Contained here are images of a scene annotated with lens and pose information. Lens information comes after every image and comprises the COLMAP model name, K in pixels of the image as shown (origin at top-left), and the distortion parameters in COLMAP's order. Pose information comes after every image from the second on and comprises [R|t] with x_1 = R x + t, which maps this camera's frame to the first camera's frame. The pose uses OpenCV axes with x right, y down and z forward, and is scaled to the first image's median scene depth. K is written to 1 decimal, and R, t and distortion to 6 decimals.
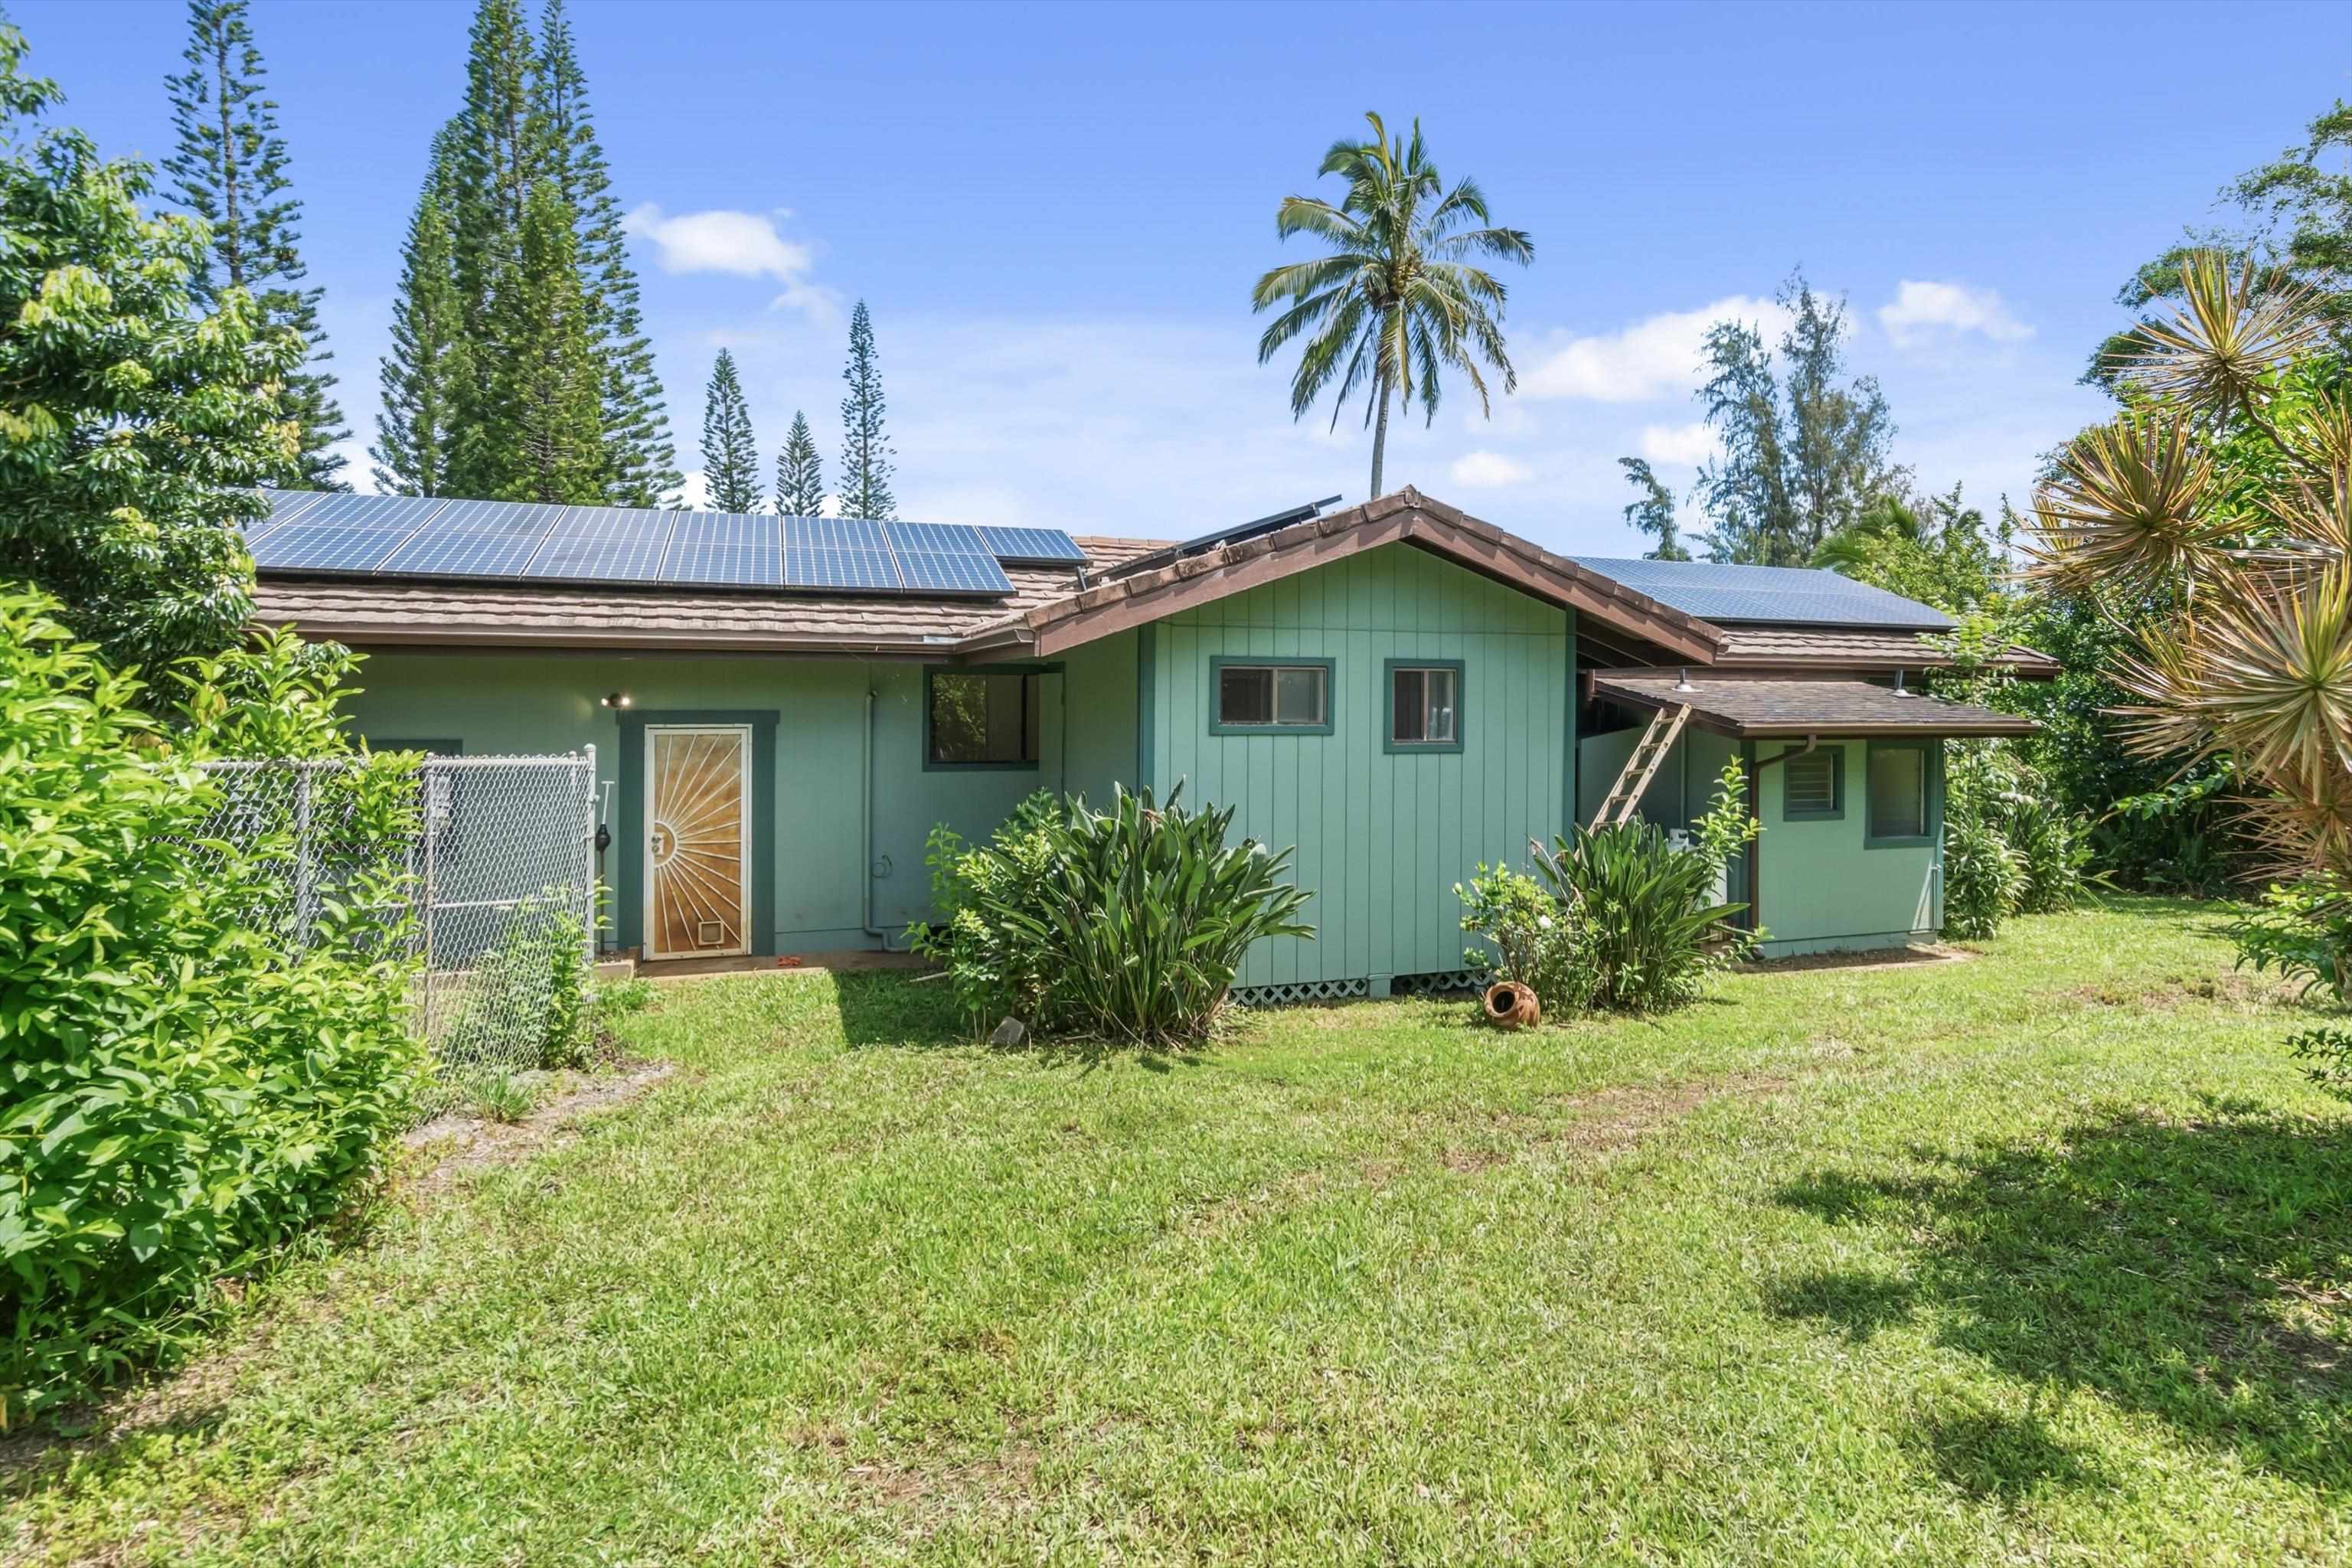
lens RADIAL K [[1090.8, 0, 1175.8], [0, 1090.8, 751.4], [0, 0, 1]] dist [-0.000387, 0.000054]
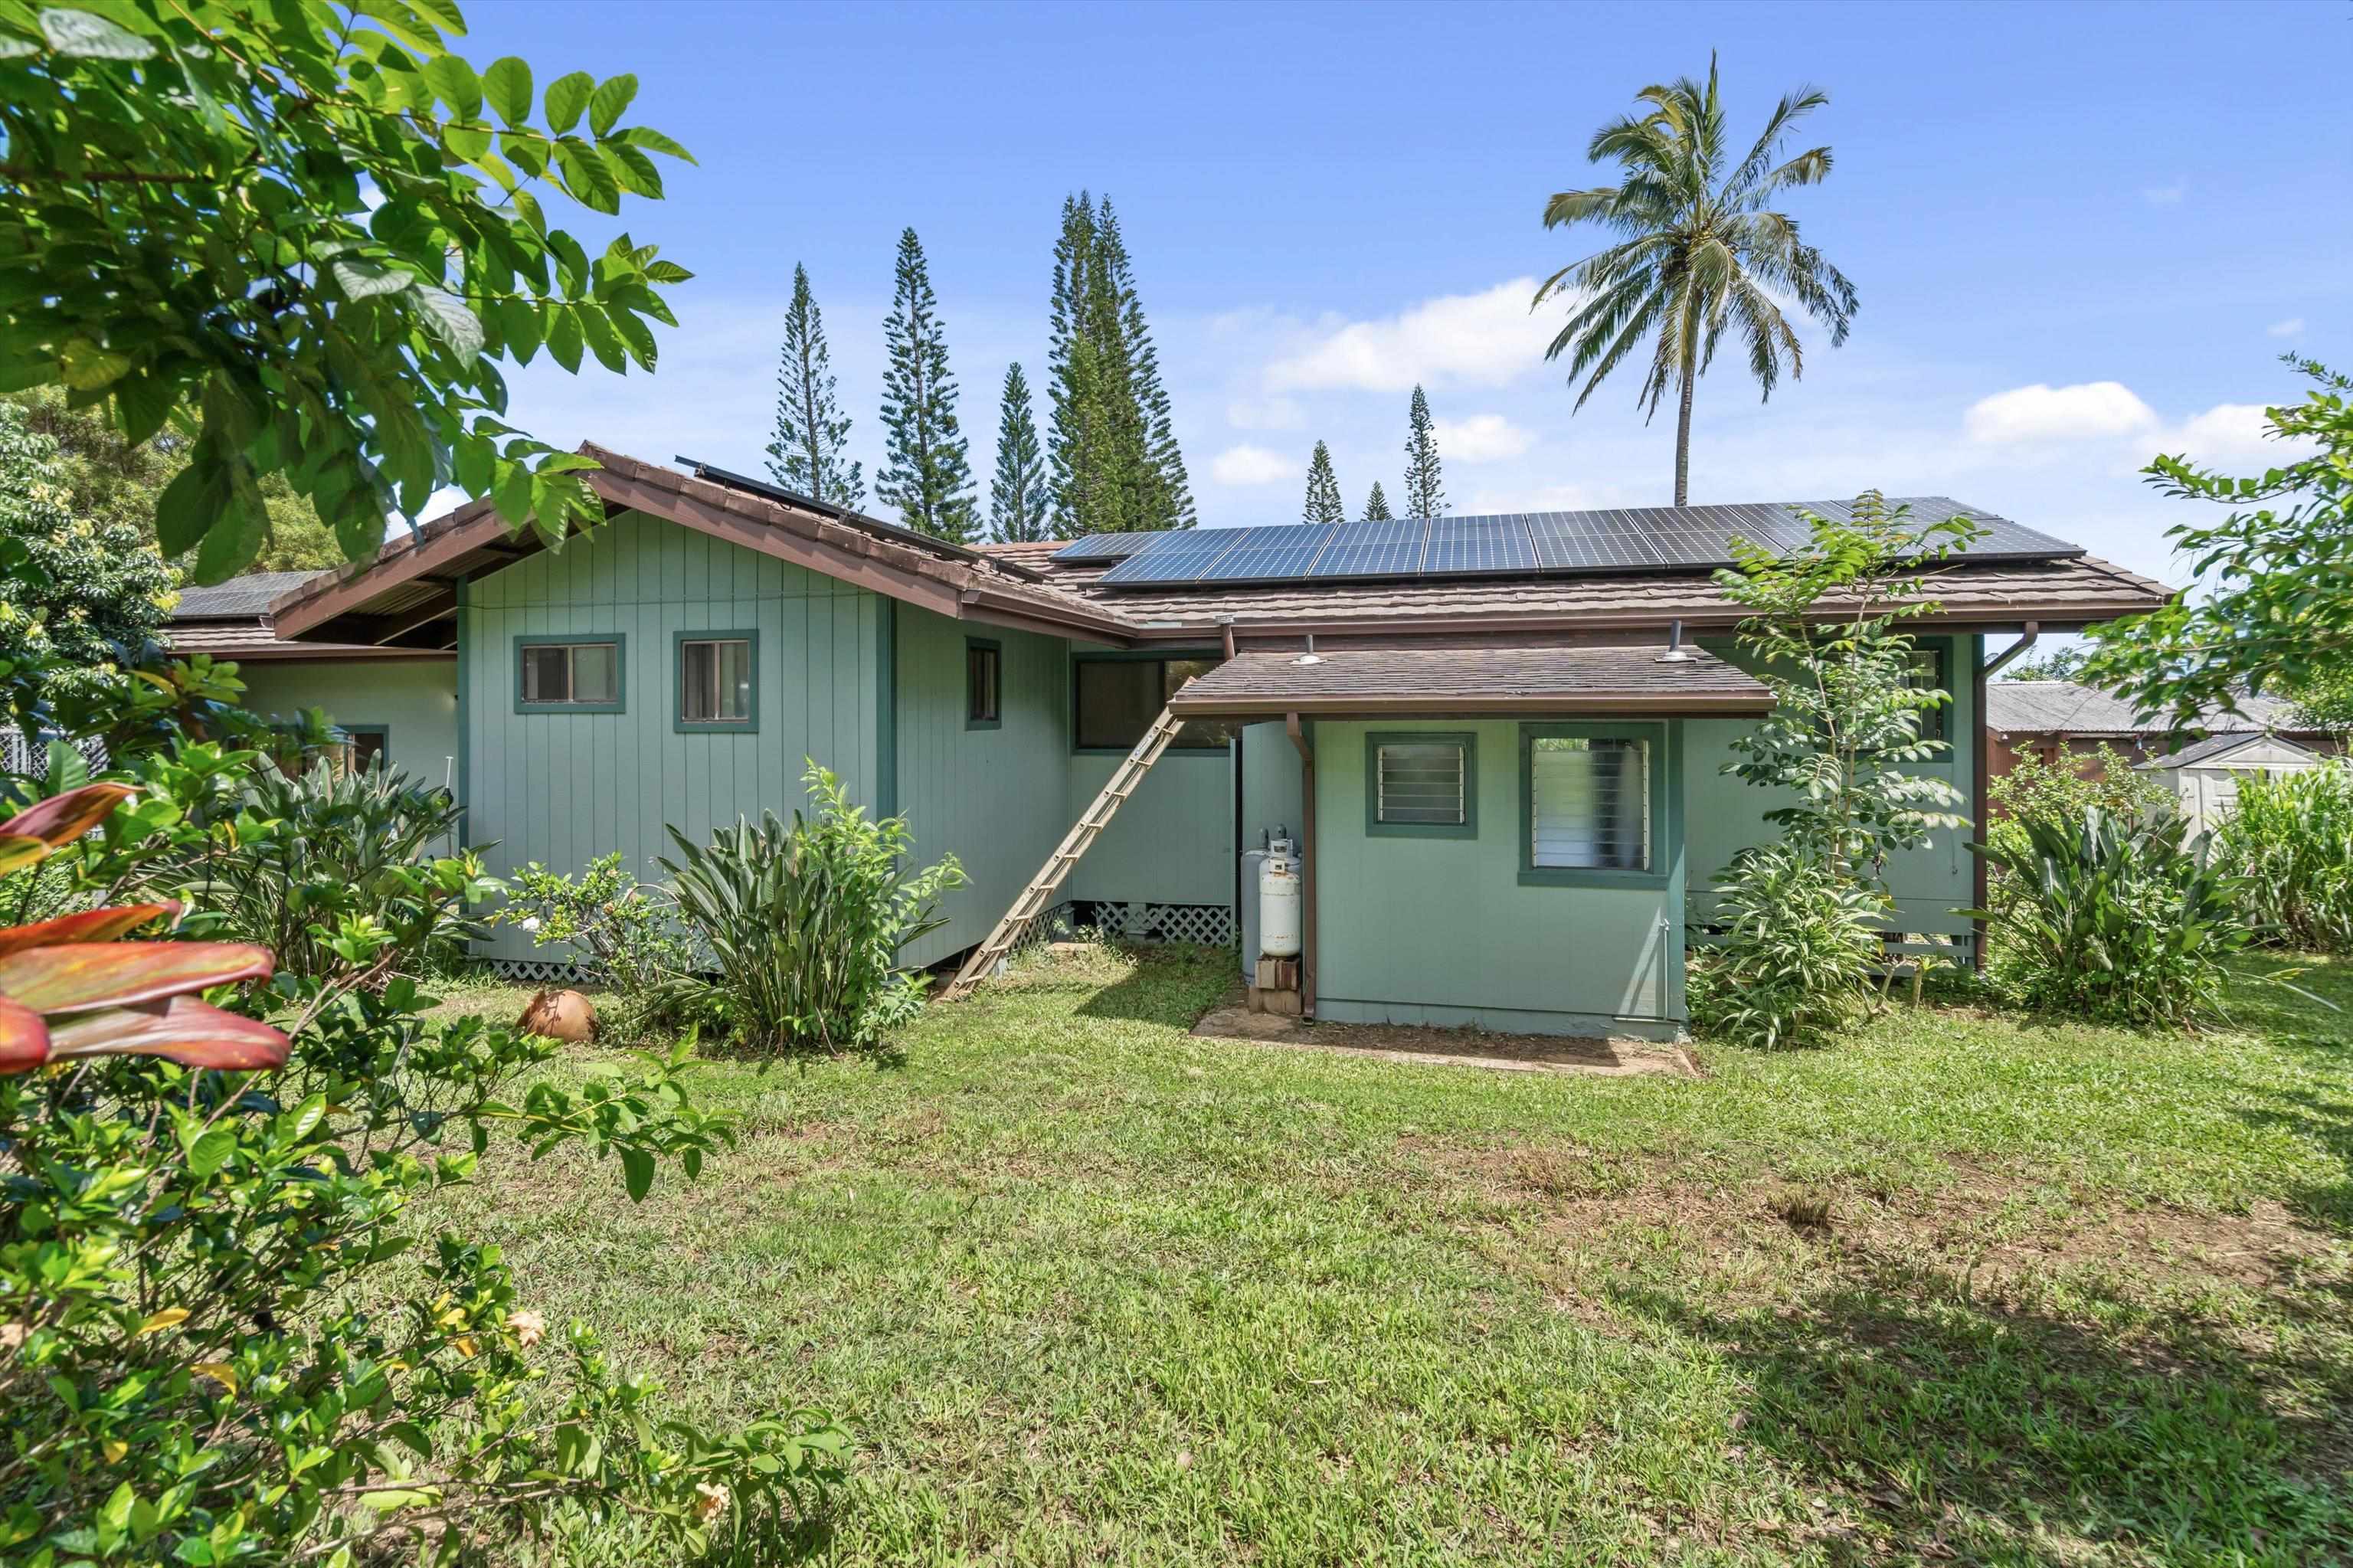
lens RADIAL K [[914.0, 0, 1176.6], [0, 914.0, 753.4], [0, 0, 1]] dist [-0.000646, -0.000044]
pose [[0.873937, 0.013952, -0.485840, 0.703558], [-0.014993, 0.999886, 0.001744, 0.008870], [0.485809, 0.005760, 0.874046, 0.380492]]
